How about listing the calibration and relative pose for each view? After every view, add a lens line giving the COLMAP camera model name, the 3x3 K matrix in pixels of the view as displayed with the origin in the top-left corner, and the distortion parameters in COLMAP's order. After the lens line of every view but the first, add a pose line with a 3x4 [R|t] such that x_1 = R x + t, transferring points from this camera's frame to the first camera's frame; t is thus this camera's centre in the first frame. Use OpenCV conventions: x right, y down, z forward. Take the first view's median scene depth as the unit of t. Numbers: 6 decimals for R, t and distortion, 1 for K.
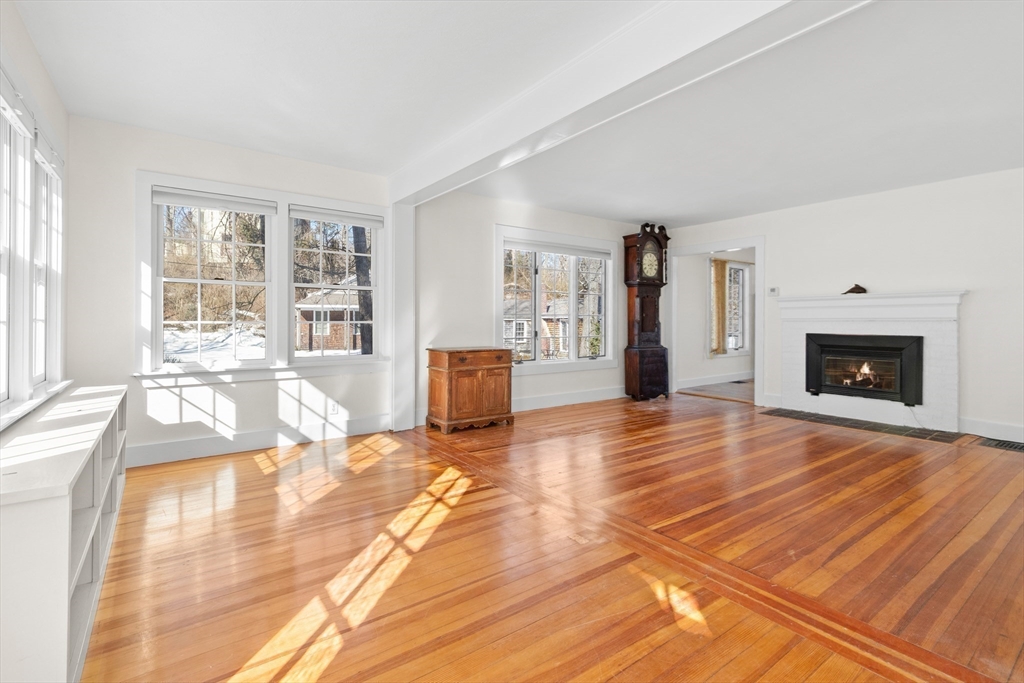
lens RADIAL K [[466.7, 0, 519.4], [0, 466.7, 320.5], [0, 0, 1]] dist [0.001570, -0.000343]
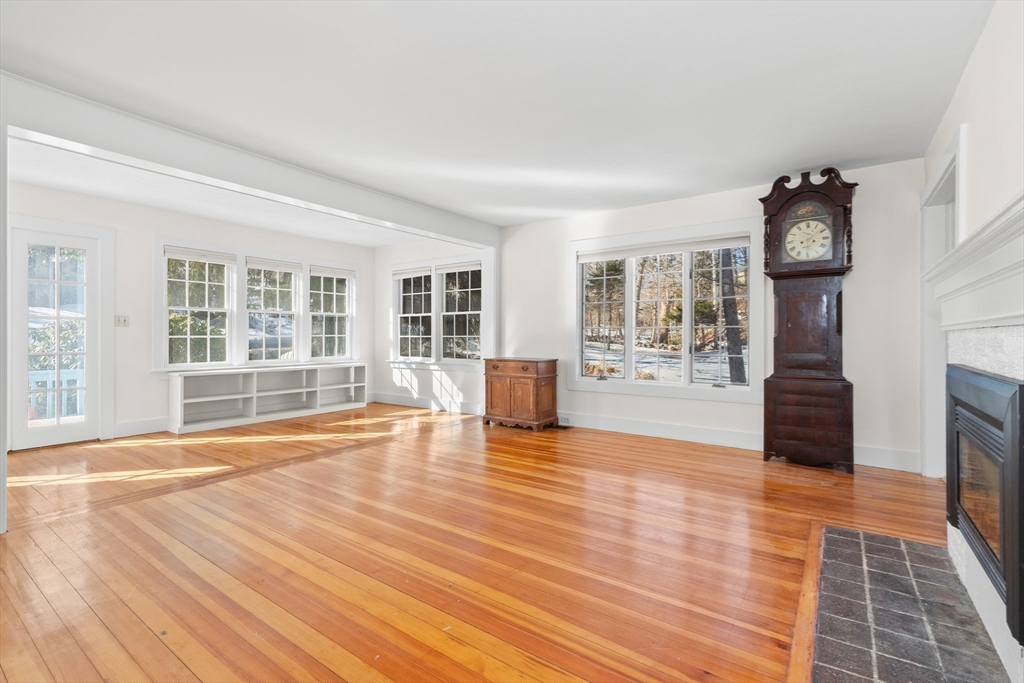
lens RADIAL K [[466.7, 0, 531.8], [0, 466.7, 335.8], [0, 0, 1]] dist [0.001570, -0.000343]
pose [[0.324446, -0.000971, -0.945904, 0.978516], [0.003414, 0.999994, 0.000144, 0.002262], [0.945898, -0.003276, 0.324447, 0.630726]]
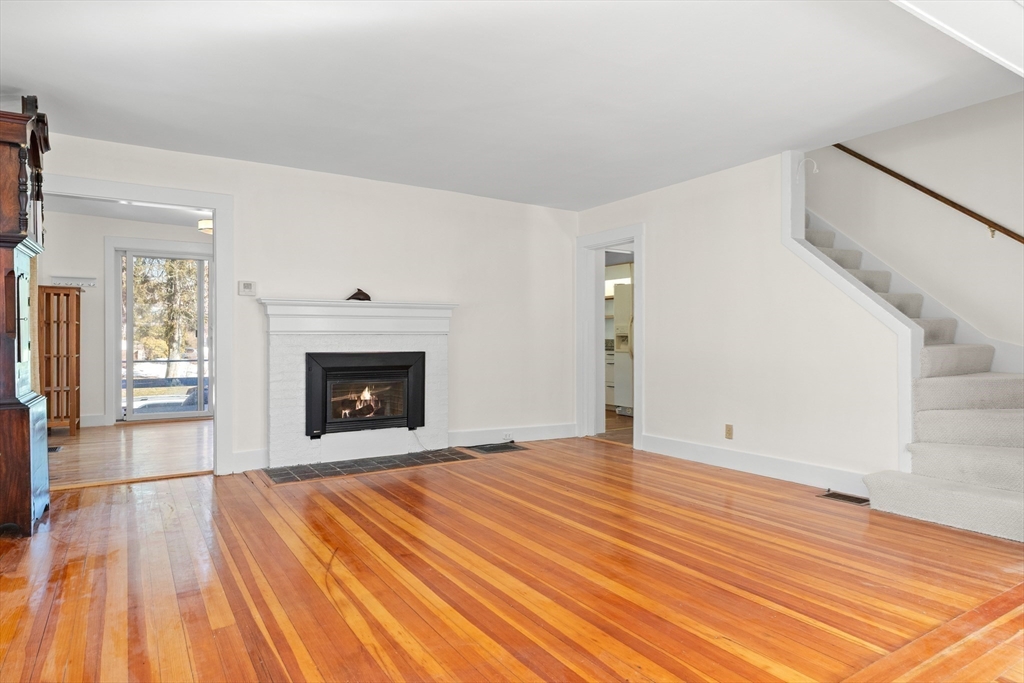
lens RADIAL K [[600.1, 0, 514.8], [0, 600.1, 337.8], [0, 0, 1]] dist [0.017051, -0.001657]
pose [[0.080926, -0.004497, 0.996710, -0.295710], [-0.003769, 0.999981, 0.004818, -0.000056], [-0.996713, -0.004146, 0.080907, 0.702256]]
